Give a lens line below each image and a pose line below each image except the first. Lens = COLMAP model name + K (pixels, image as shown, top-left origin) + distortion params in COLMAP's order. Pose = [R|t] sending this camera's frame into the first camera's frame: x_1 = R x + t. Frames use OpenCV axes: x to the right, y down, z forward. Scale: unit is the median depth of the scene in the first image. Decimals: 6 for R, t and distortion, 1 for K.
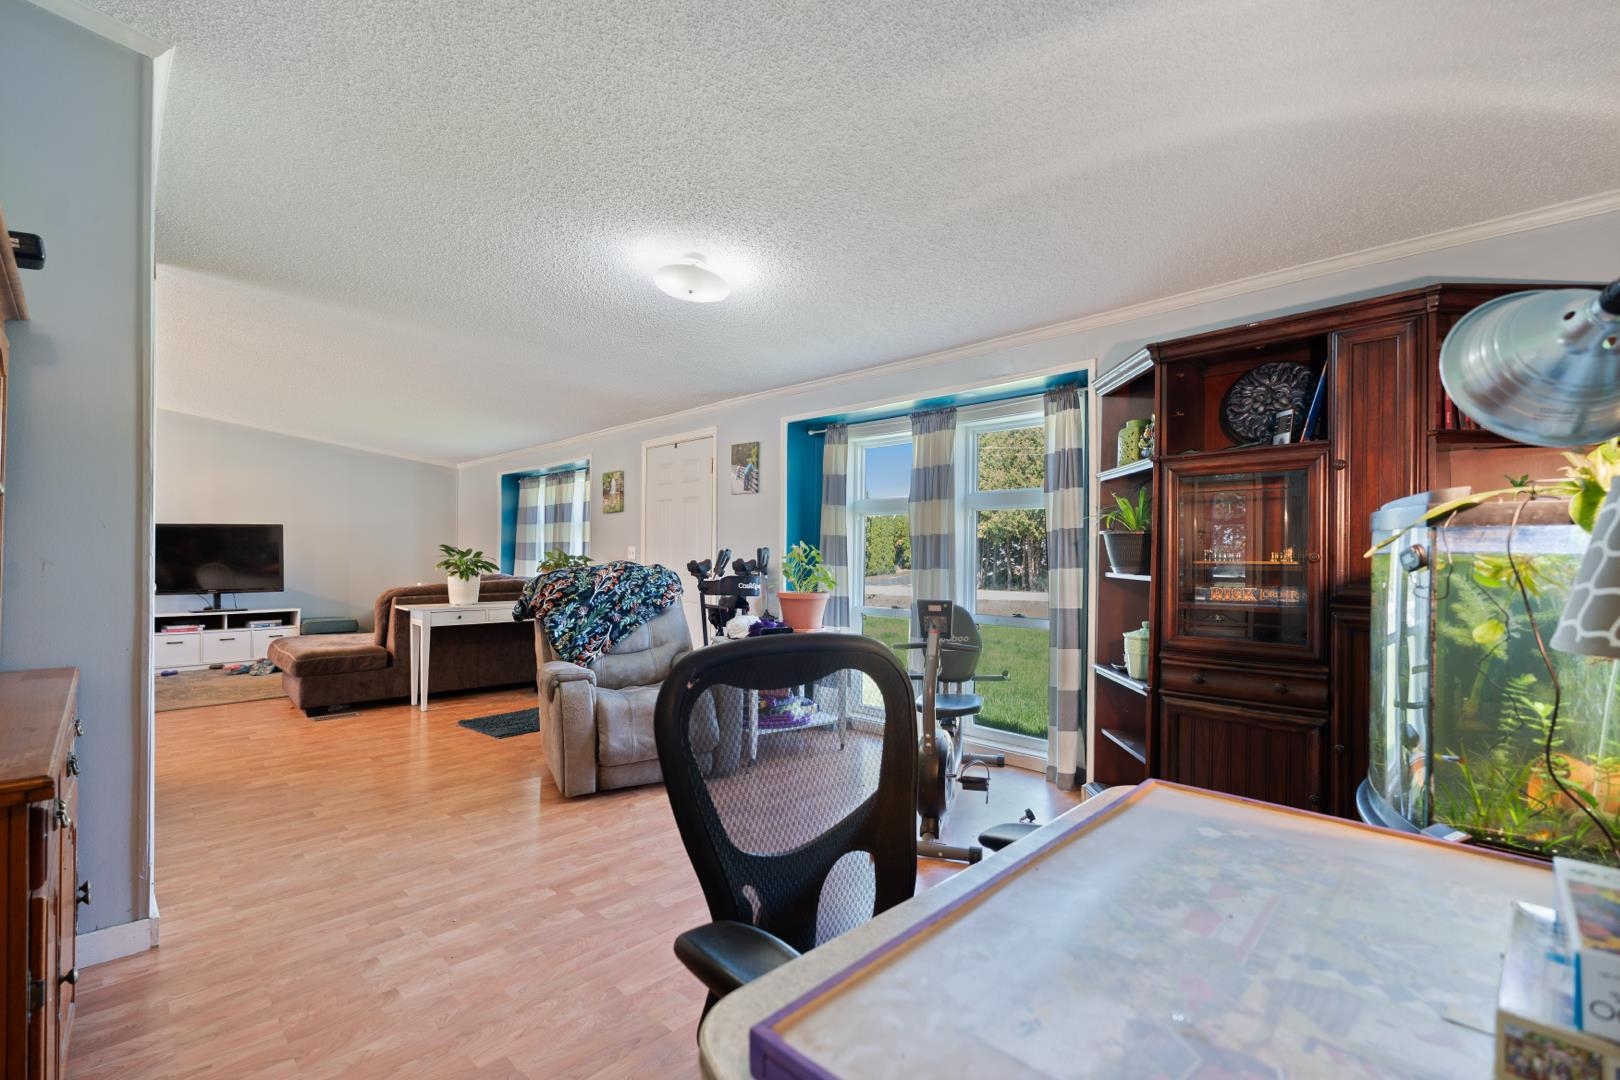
lens RADIAL K [[707.8, 0, 810.0], [0, 707.8, 540.0], [0, 0, 1]] dist [0.000220, 0.000052]
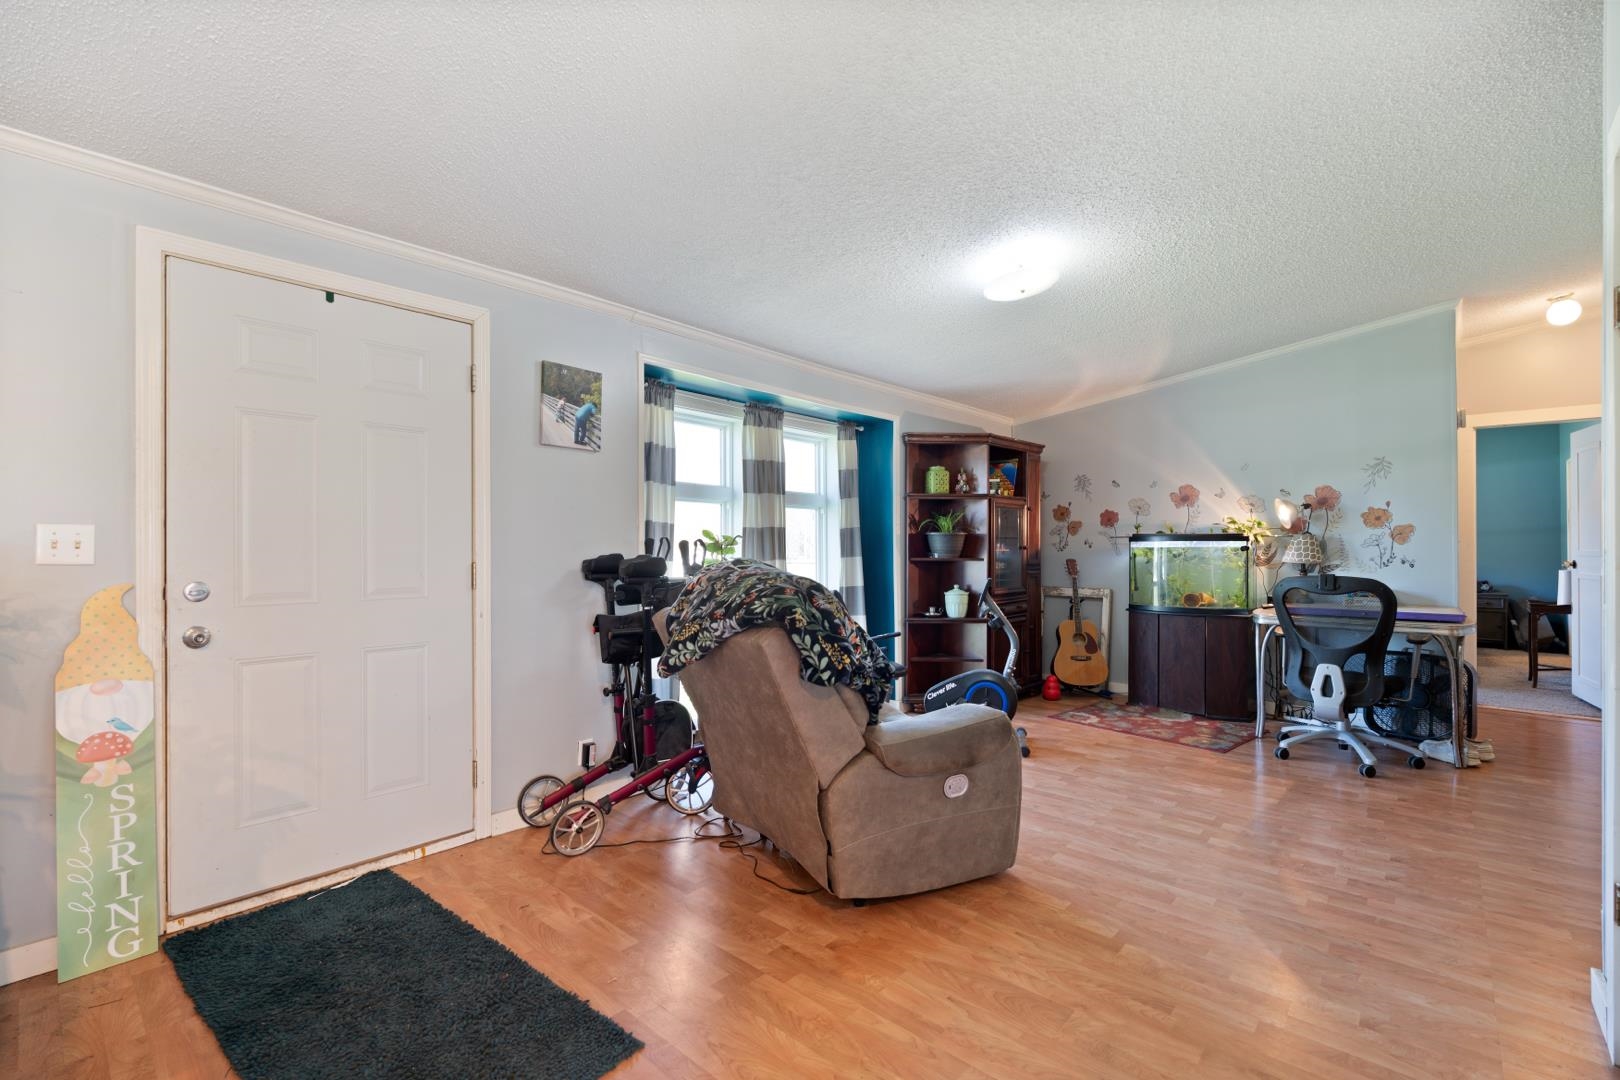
lens RADIAL K [[707.3, 0, 815.8], [0, 707.3, 542.9], [0, 0, 1]] dist [-0.001434, -0.000449]
pose [[-0.050698, 0.010745, 0.998656, -0.710697], [-0.011604, 0.999868, -0.011347, 0.020031], [-0.998647, -0.012164, -0.050567, 0.819201]]
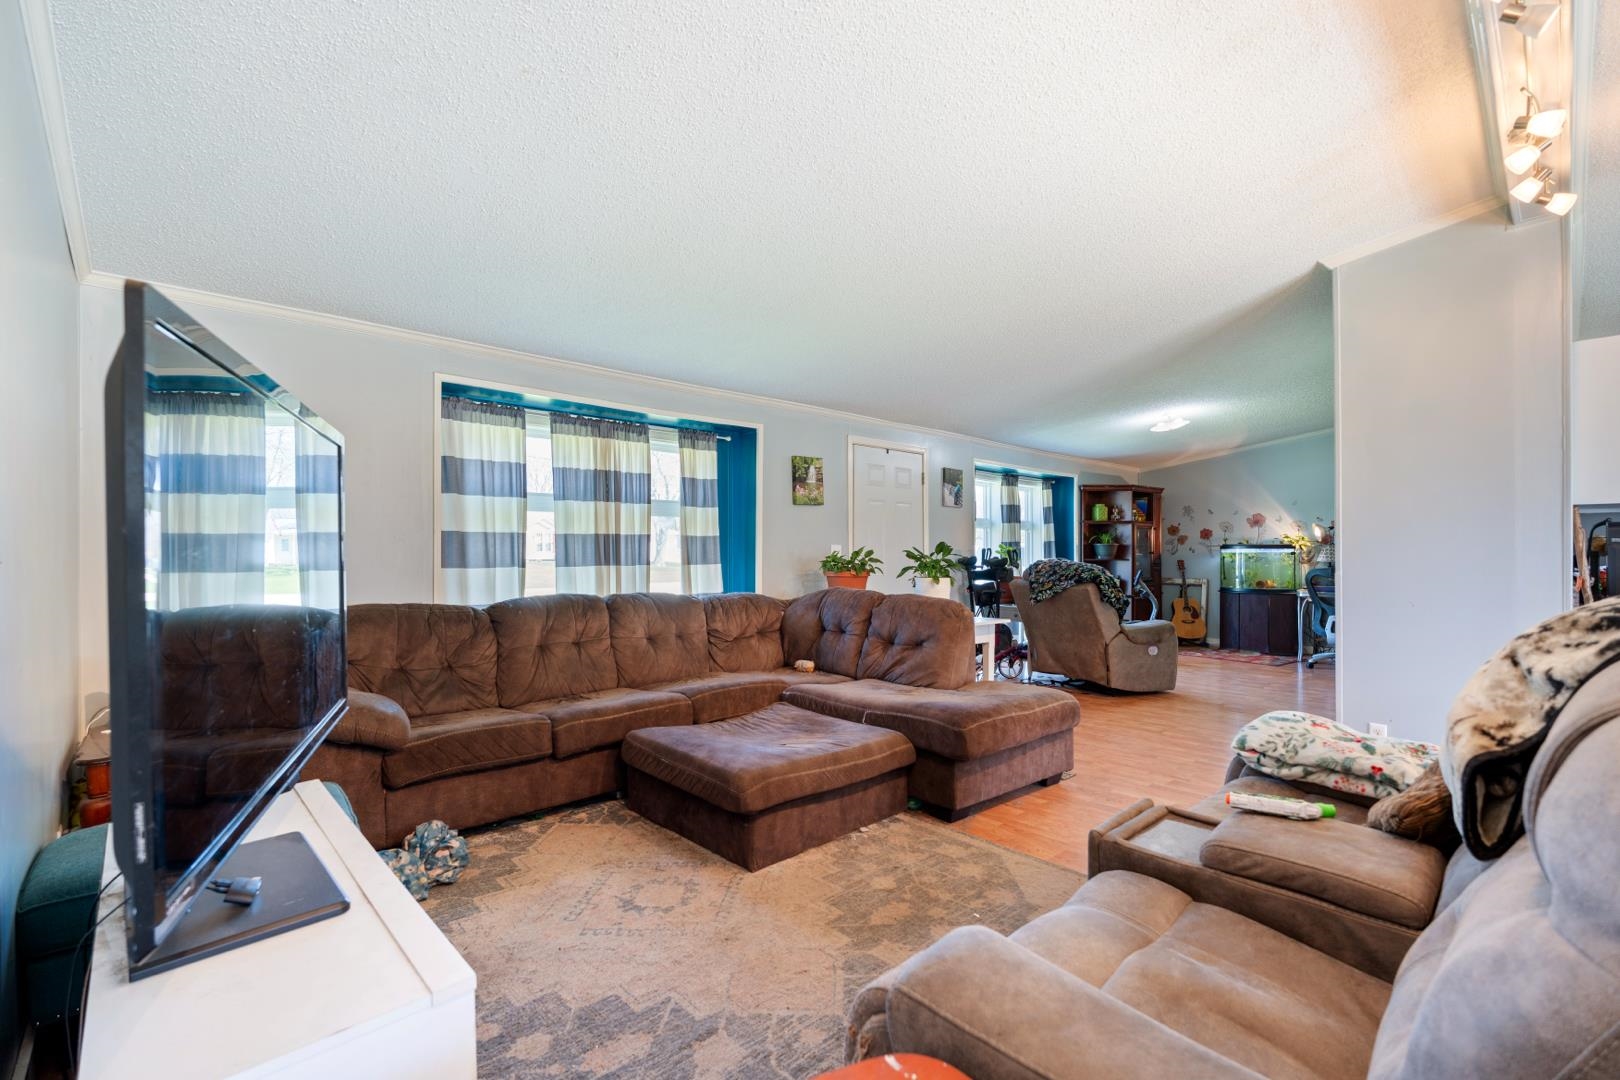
lens RADIAL K [[721.9, 0, 815.4], [0, 721.9, 547.0], [0, 0, 1]] dist [0.002016, -0.000099]
pose [[0.028679, 0.010204, 0.999537, -1.431331], [-0.011658, 0.999883, -0.009873, 0.024282], [-0.999521, -0.011369, 0.028794, 1.214201]]
